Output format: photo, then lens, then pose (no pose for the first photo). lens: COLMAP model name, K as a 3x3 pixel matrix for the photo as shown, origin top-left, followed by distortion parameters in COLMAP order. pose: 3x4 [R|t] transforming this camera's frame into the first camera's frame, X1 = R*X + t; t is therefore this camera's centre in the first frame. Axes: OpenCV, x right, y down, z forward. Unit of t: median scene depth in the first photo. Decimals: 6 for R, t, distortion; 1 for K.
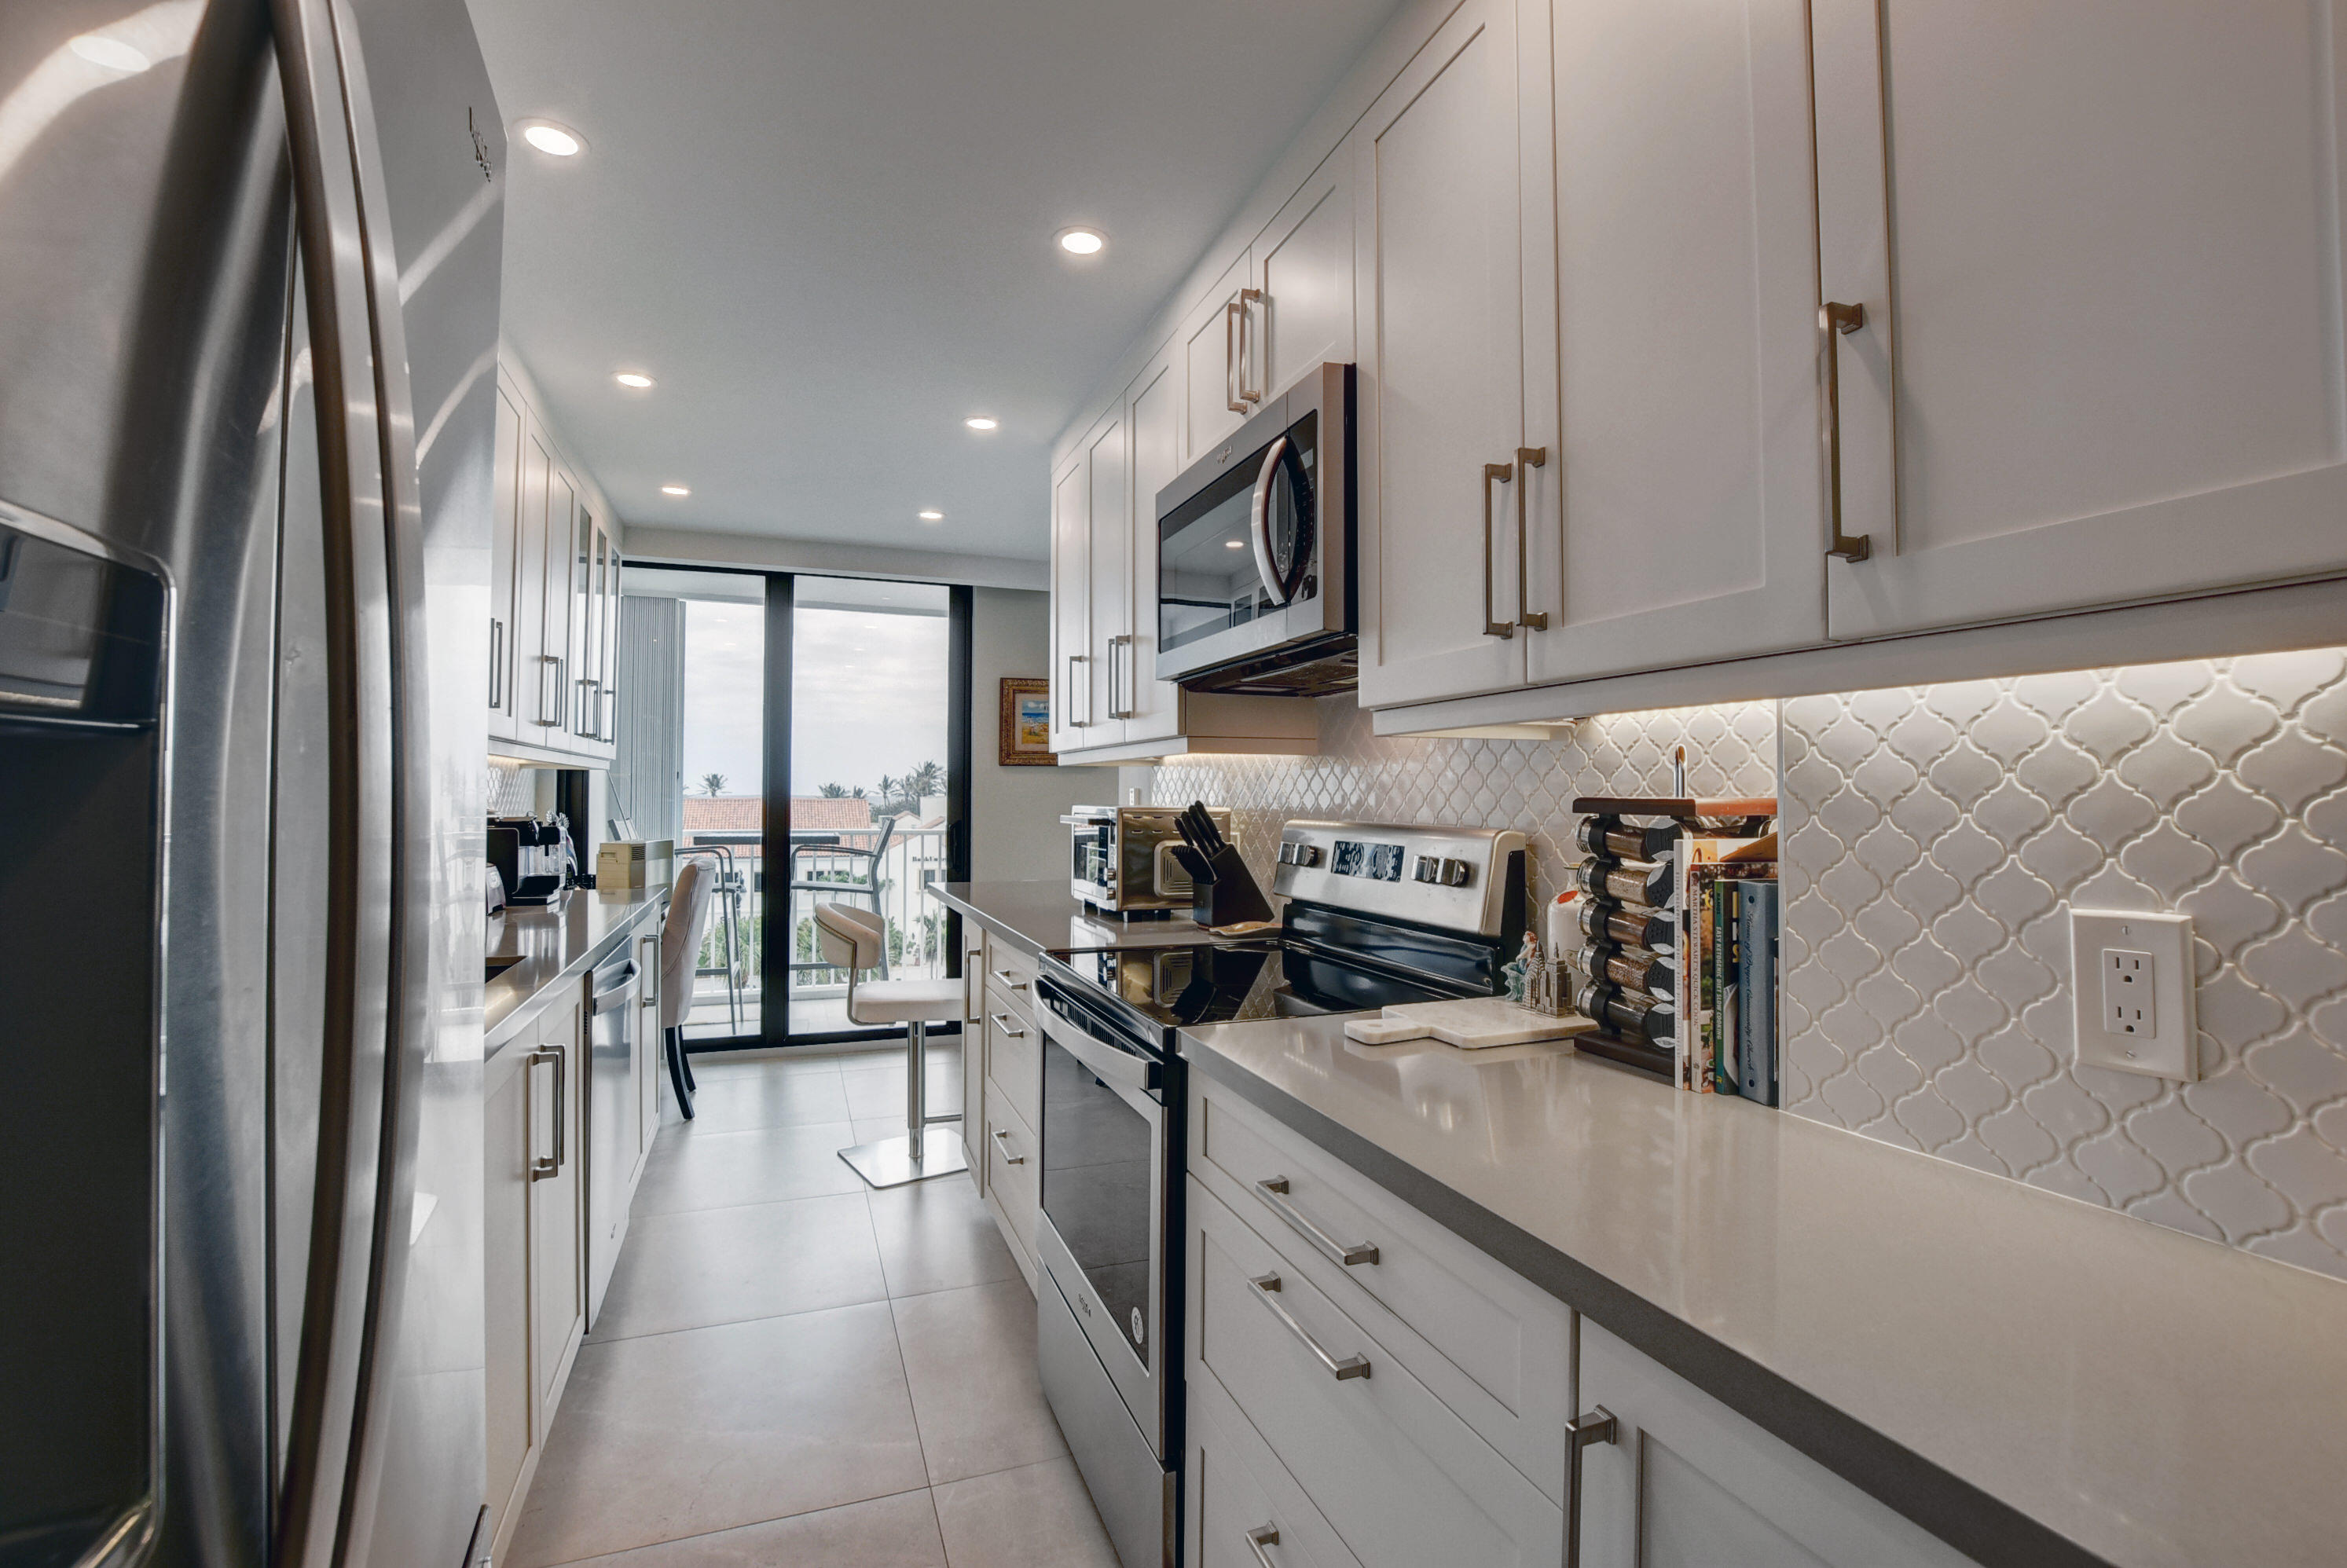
lens RADIAL K [[1035.5, 0, 1179.9], [0, 1035.5, 771.1], [0, 0, 1]] dist [-0.033316, 0.000194]
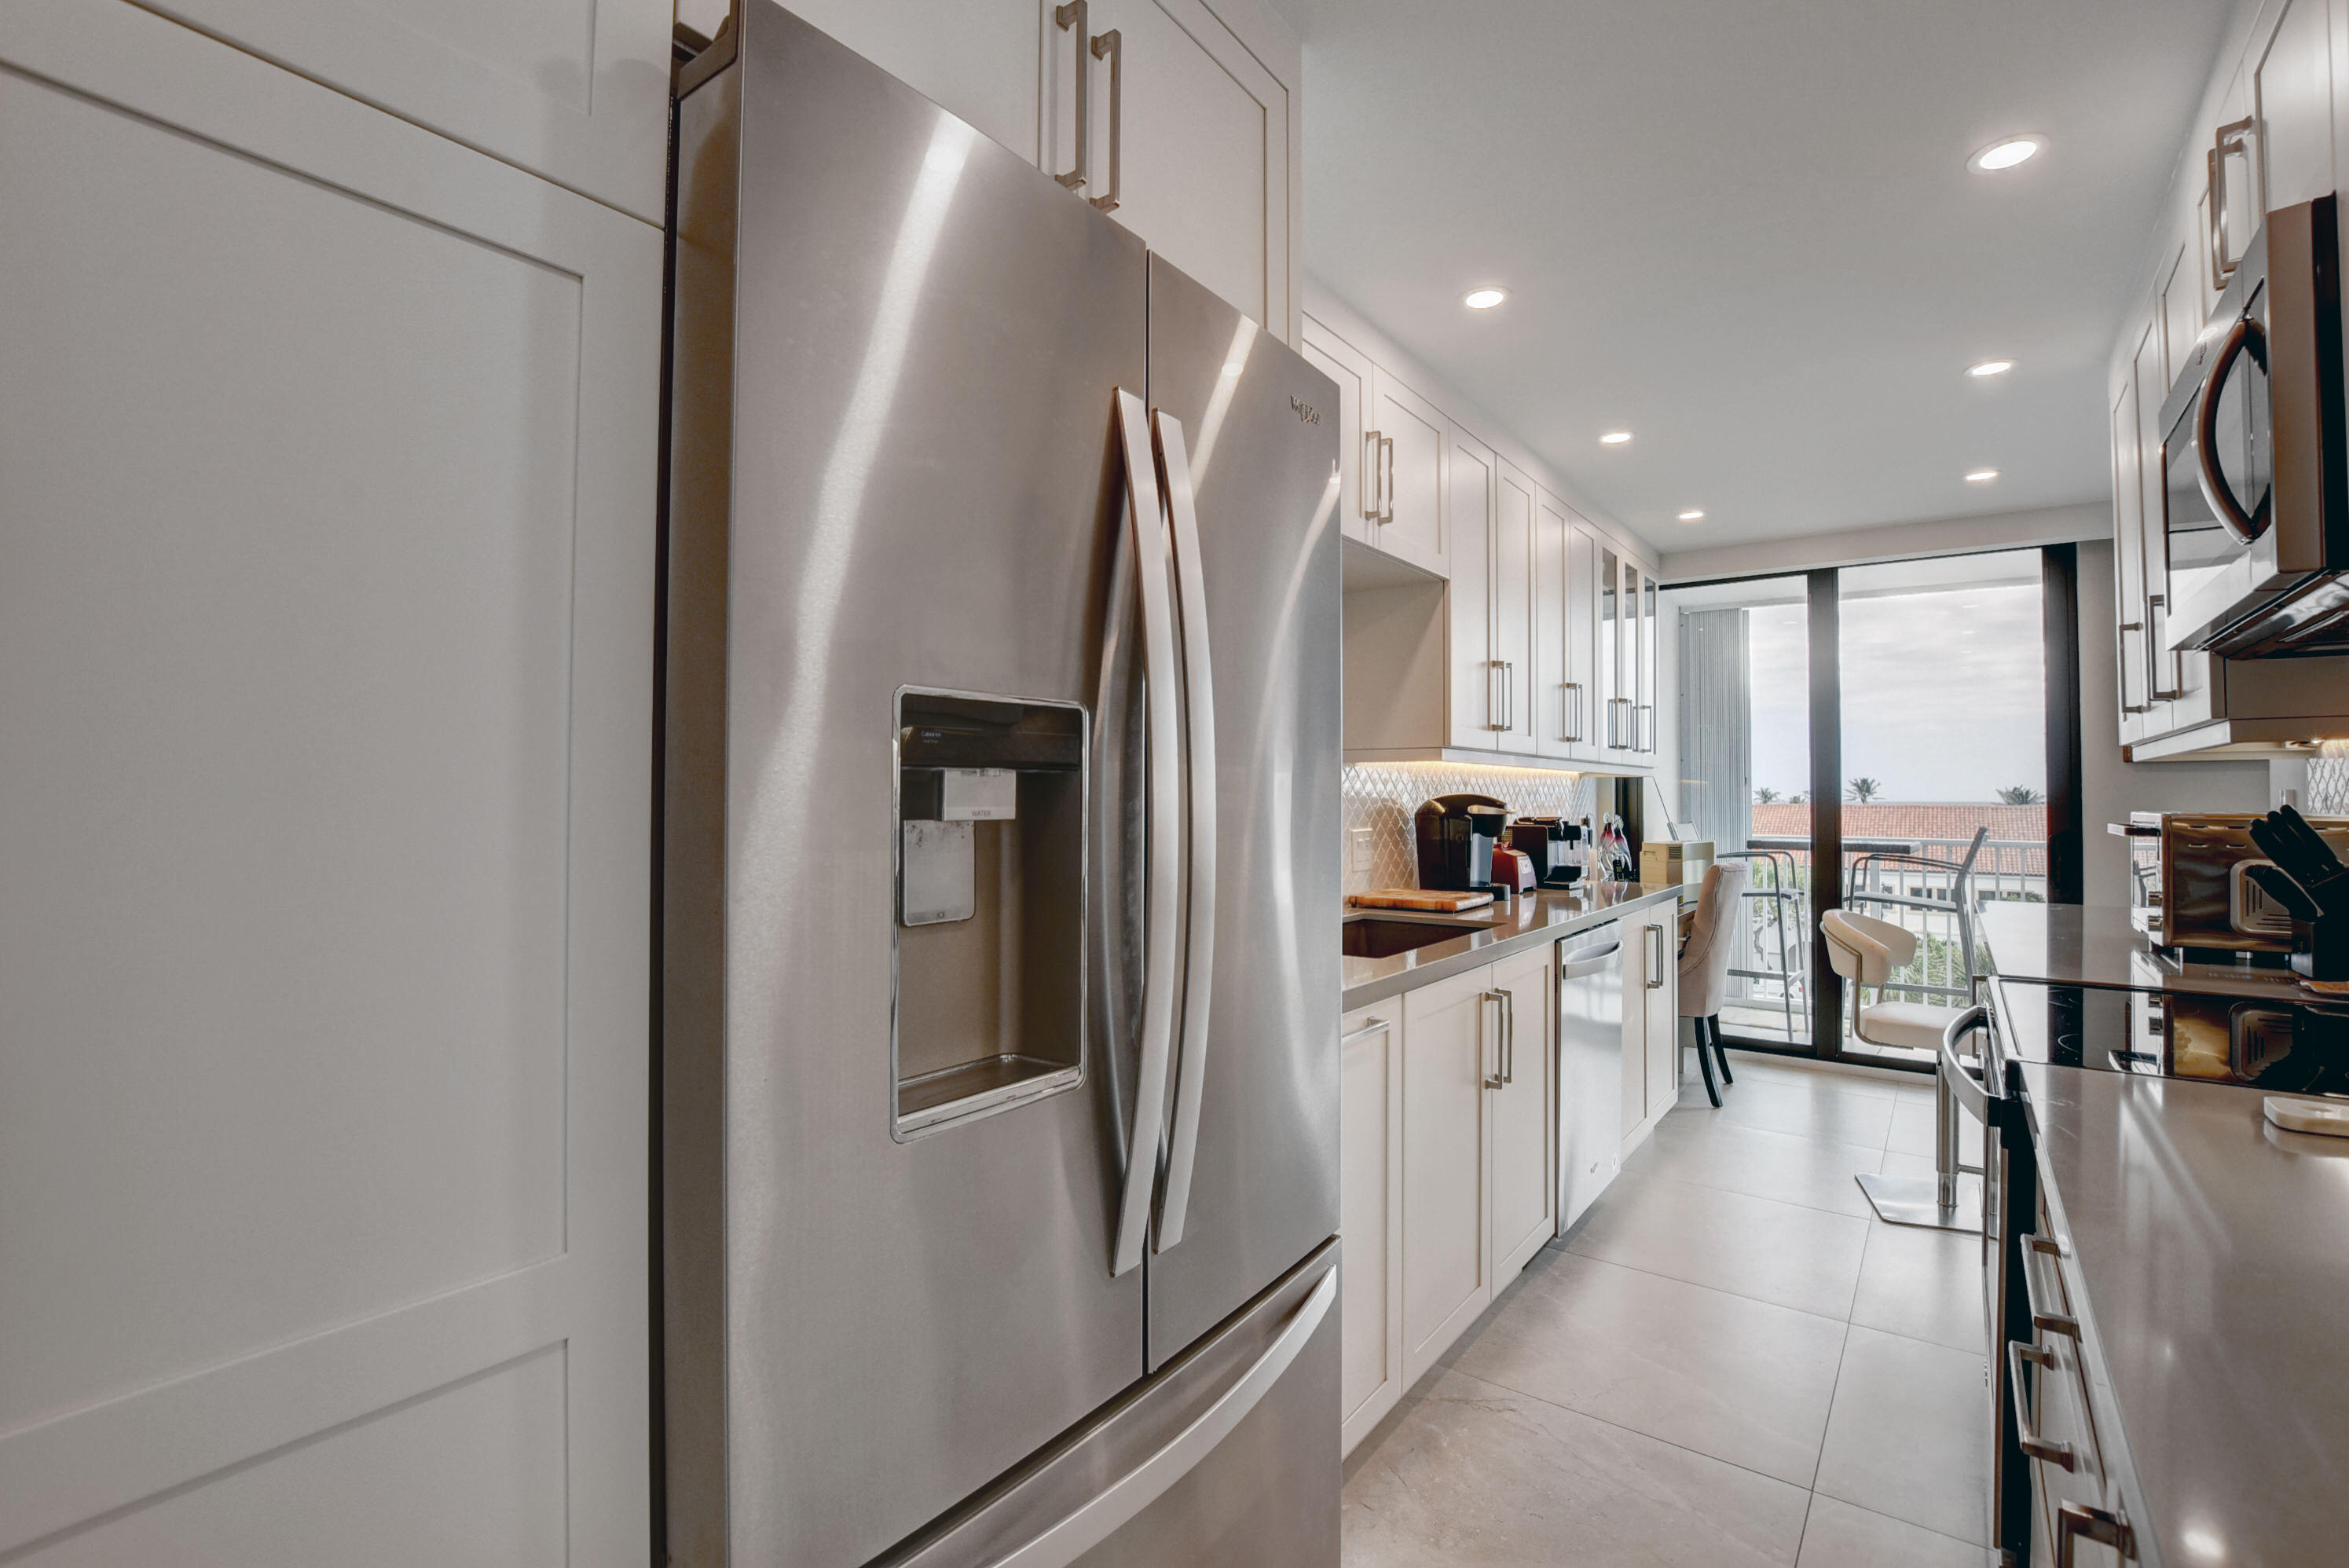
lens RADIAL K [[1036.5, 0, 1180.9], [0, 1036.5, 771.0], [0, 0, 1]] dist [-0.033316, 0.000194]
pose [[0.525489, -0.022237, -0.850509, 0.133292], [0.017247, 0.999731, -0.015483, 0.001305], [0.850625, -0.006532, 0.525732, -0.019031]]
